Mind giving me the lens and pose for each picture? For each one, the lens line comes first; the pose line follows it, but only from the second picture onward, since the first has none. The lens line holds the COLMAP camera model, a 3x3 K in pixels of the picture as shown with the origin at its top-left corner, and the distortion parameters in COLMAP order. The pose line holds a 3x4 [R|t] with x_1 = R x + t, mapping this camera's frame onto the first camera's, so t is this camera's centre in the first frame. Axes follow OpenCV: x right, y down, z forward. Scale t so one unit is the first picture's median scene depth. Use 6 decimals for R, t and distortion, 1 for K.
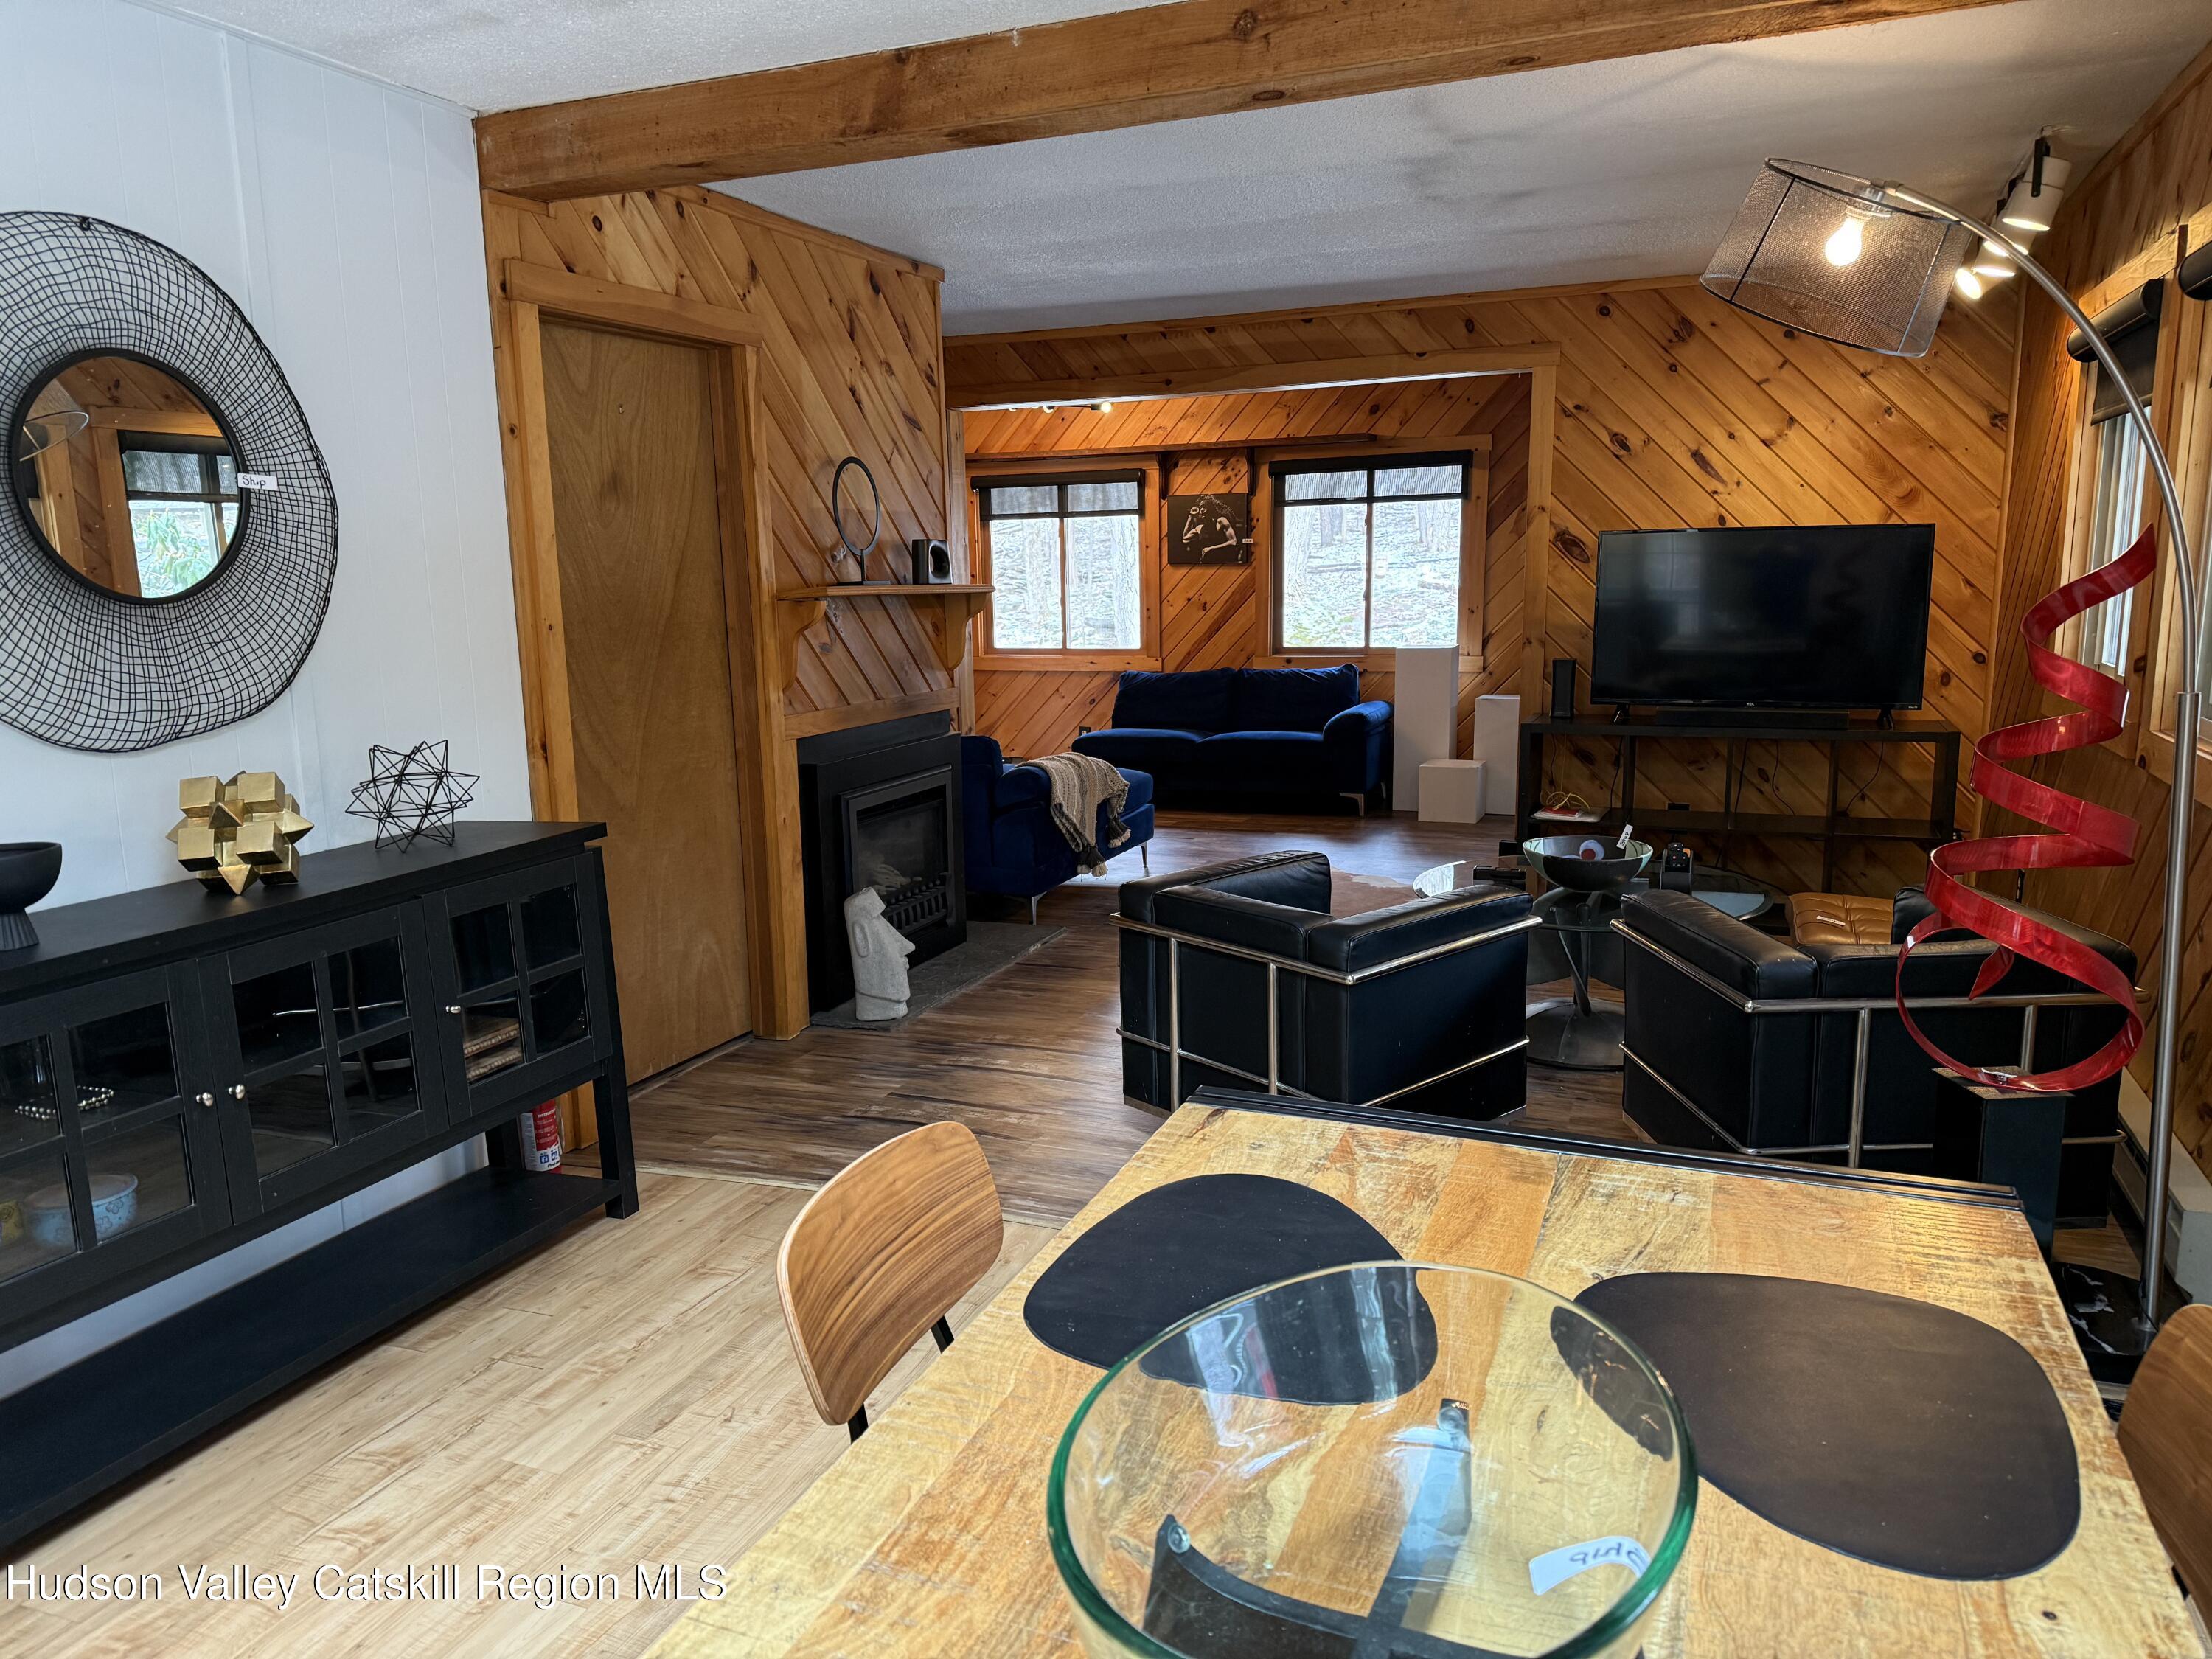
lens RADIAL K [[1537.9, 0, 1093.1], [0, 1537.9, 832.4], [0, 0, 1]] dist [0.042529, -0.046446]
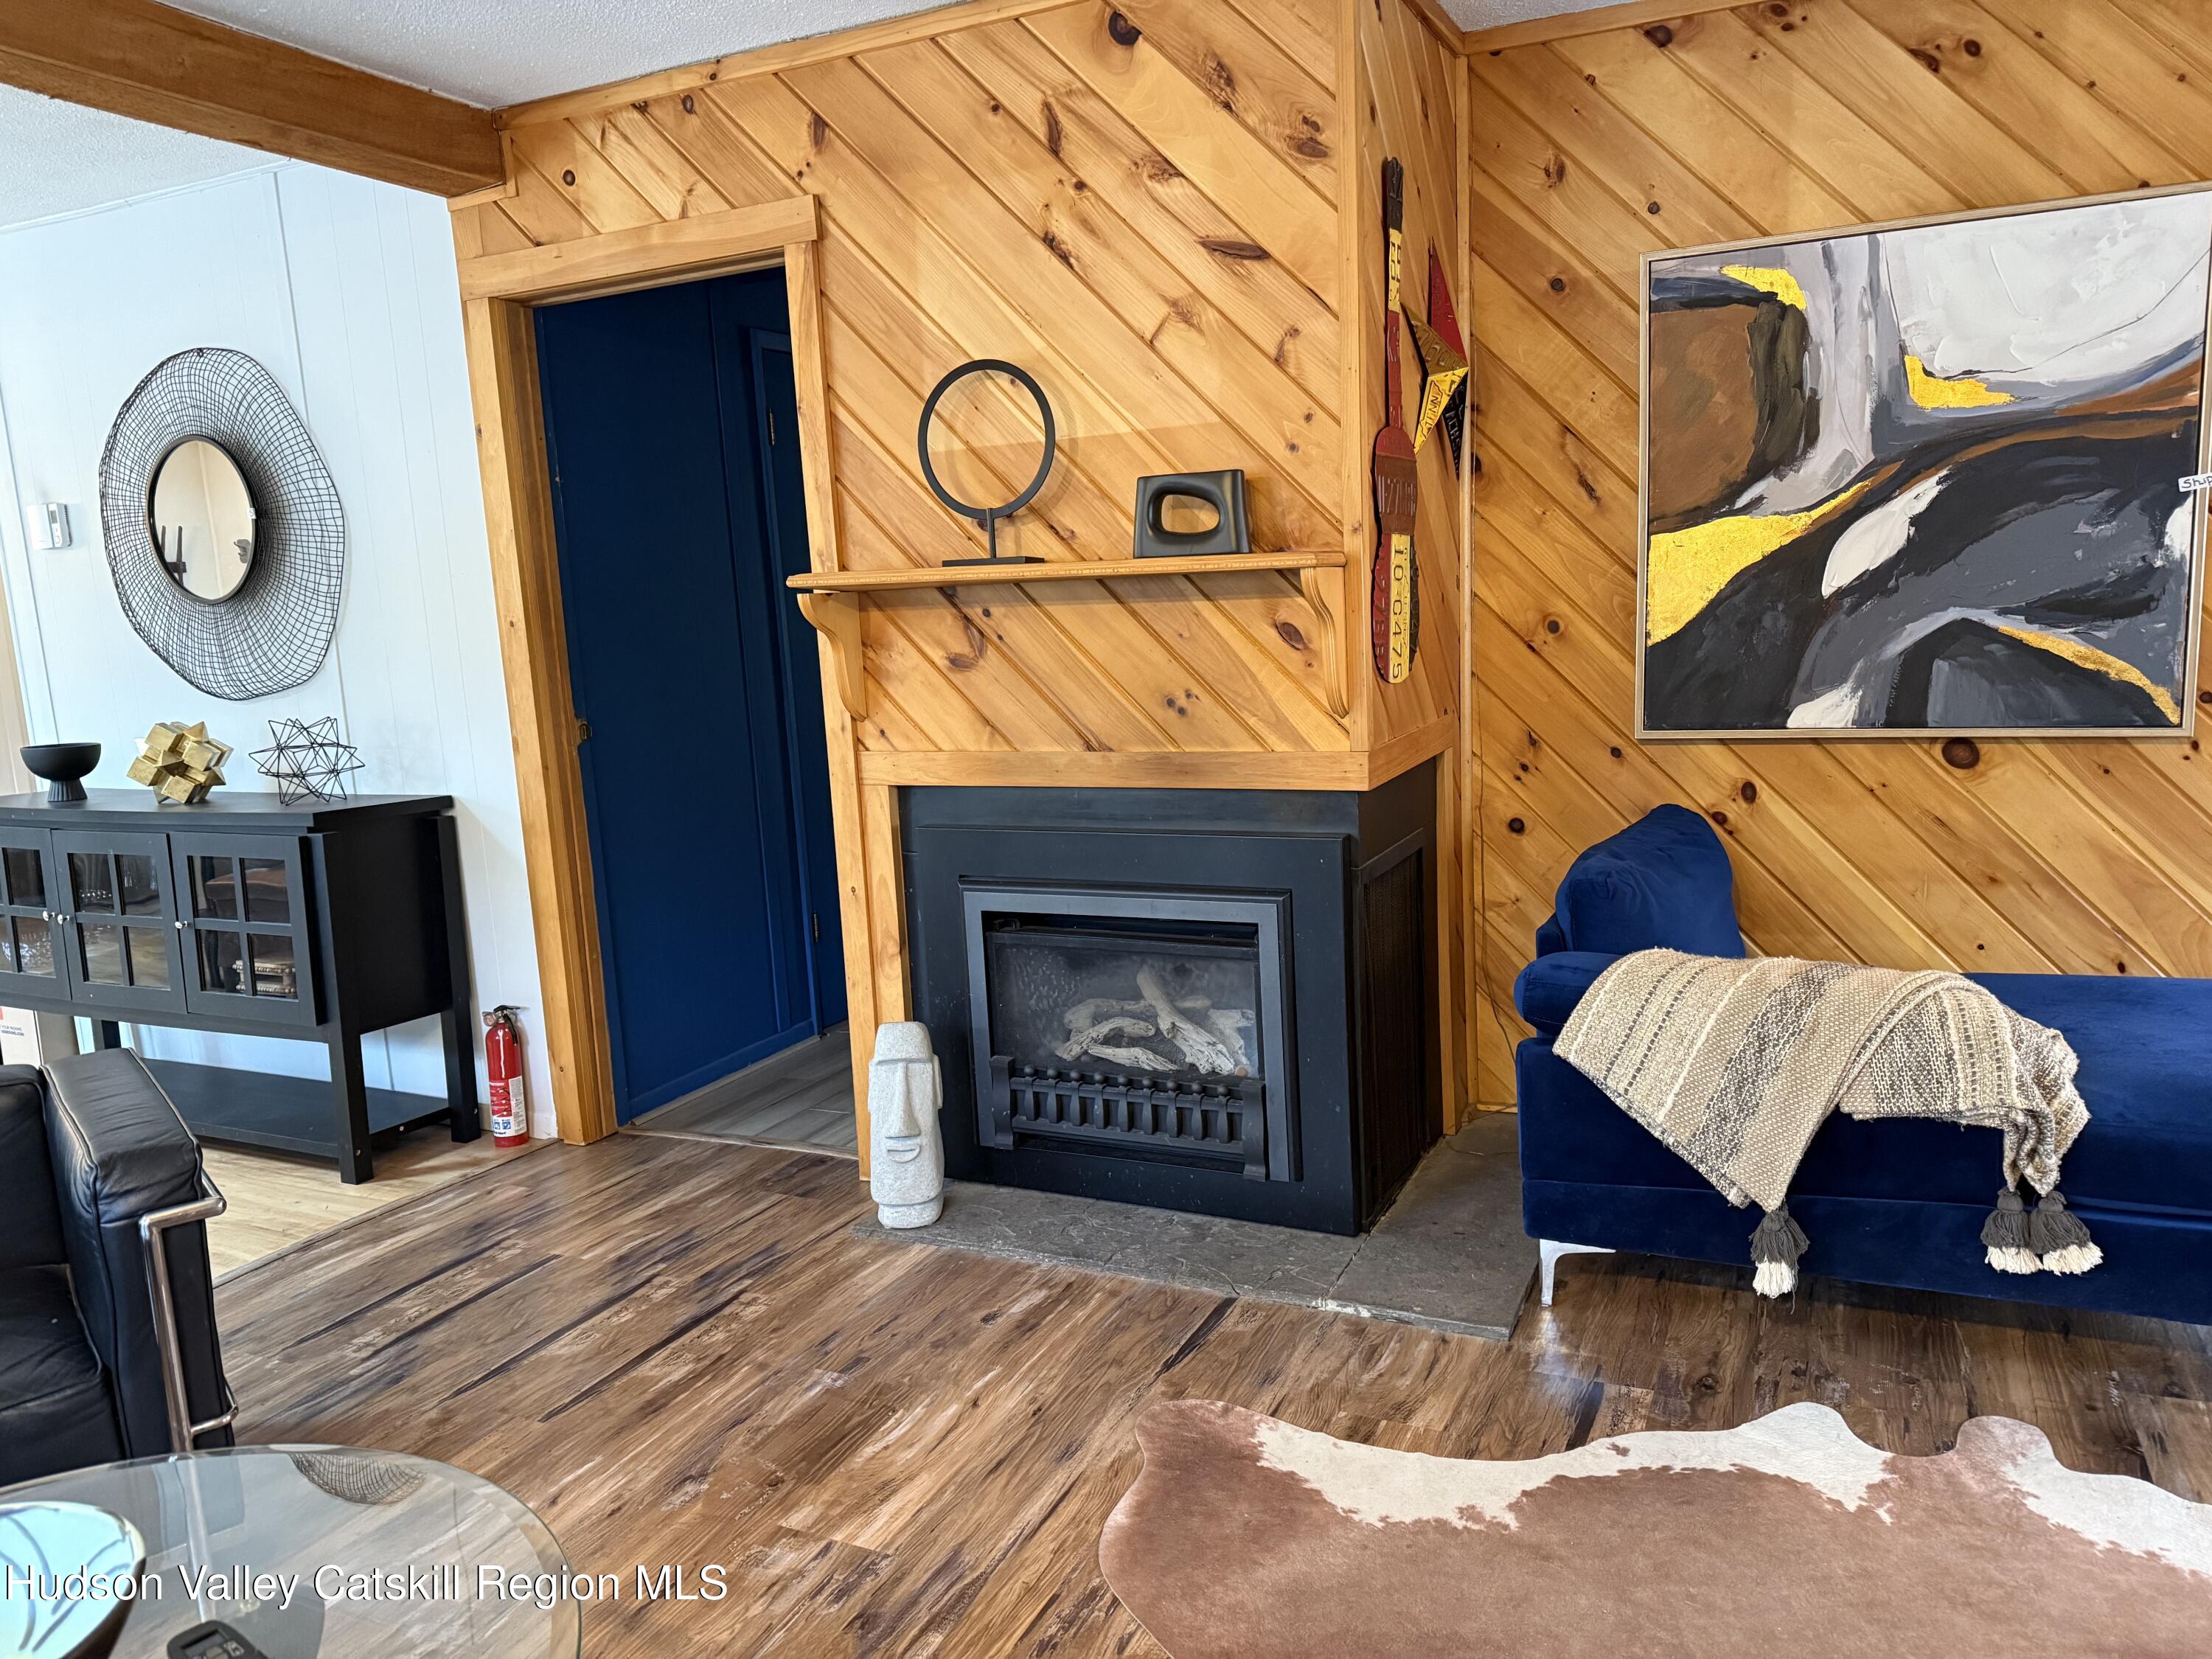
lens RADIAL K [[1537.9, 0, 1118.8], [0, 1537.9, 829.6], [0, 0, 1]] dist [0.042529, -0.046446]
pose [[-0.045458, 0.182287, -0.982194, 0.388609], [-0.121366, 0.974920, 0.186554, -0.143777], [0.991566, 0.127685, -0.022194, 0.865375]]
